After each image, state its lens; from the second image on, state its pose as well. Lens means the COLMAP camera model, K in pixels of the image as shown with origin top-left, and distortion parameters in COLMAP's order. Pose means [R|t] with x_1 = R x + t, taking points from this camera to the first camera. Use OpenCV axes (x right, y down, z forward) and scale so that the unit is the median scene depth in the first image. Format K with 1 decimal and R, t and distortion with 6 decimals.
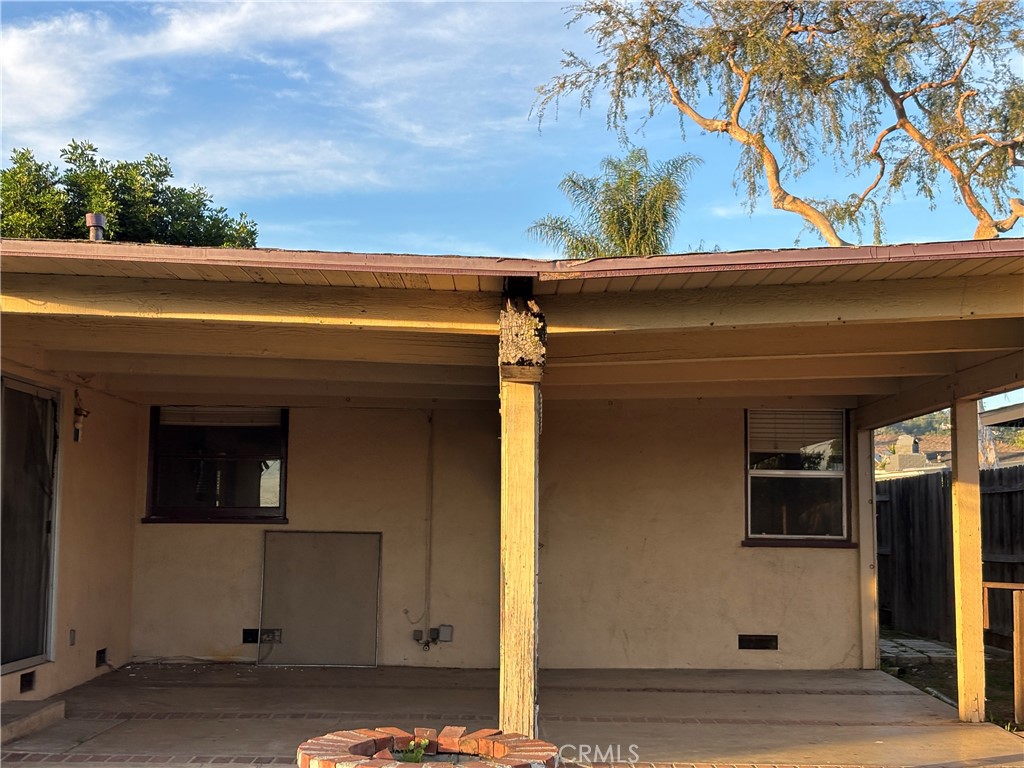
lens RADIAL K [[1562.2, 0, 510.6], [0, 1562.2, 367.2], [0, 0, 1]] dist [0.091931, -0.052696]
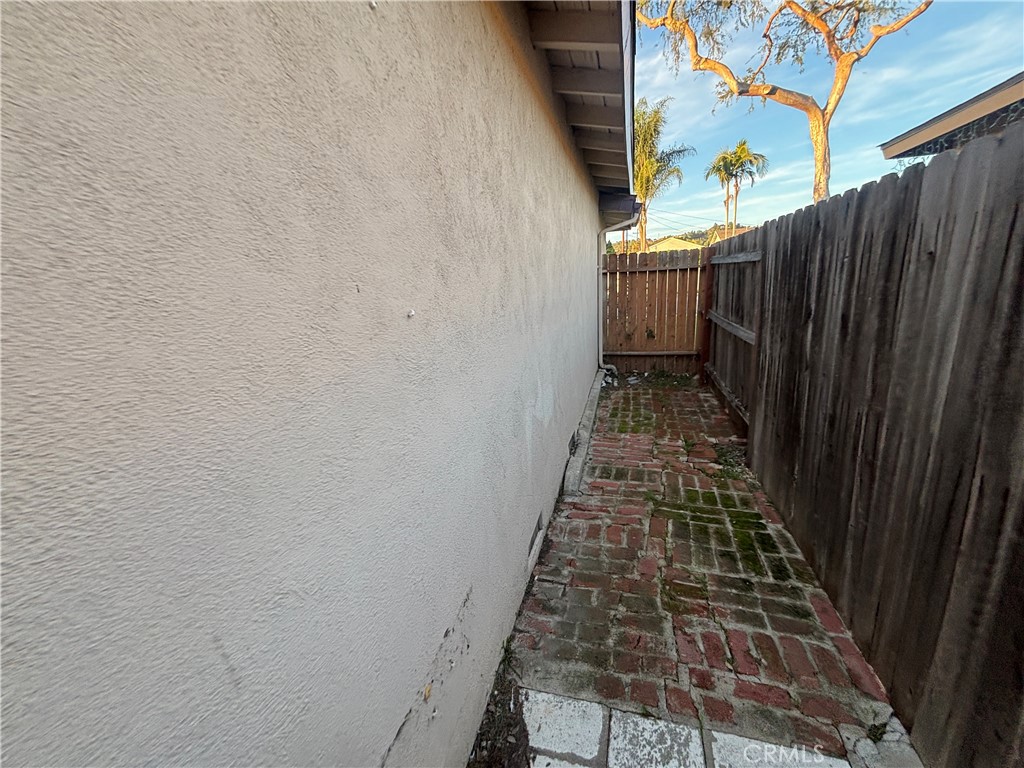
lens RADIAL K [[417.6, 0, 512.0], [0, 417.6, 384.0], [0, 0, 1]] dist [-0.001474, -0.000248]
pose [[0.958243, -0.008578, -0.285825, 0.155222], [0.106462, 0.938395, 0.328756, 0.052924], [0.265397, -0.345457, 0.900124, 0.648210]]
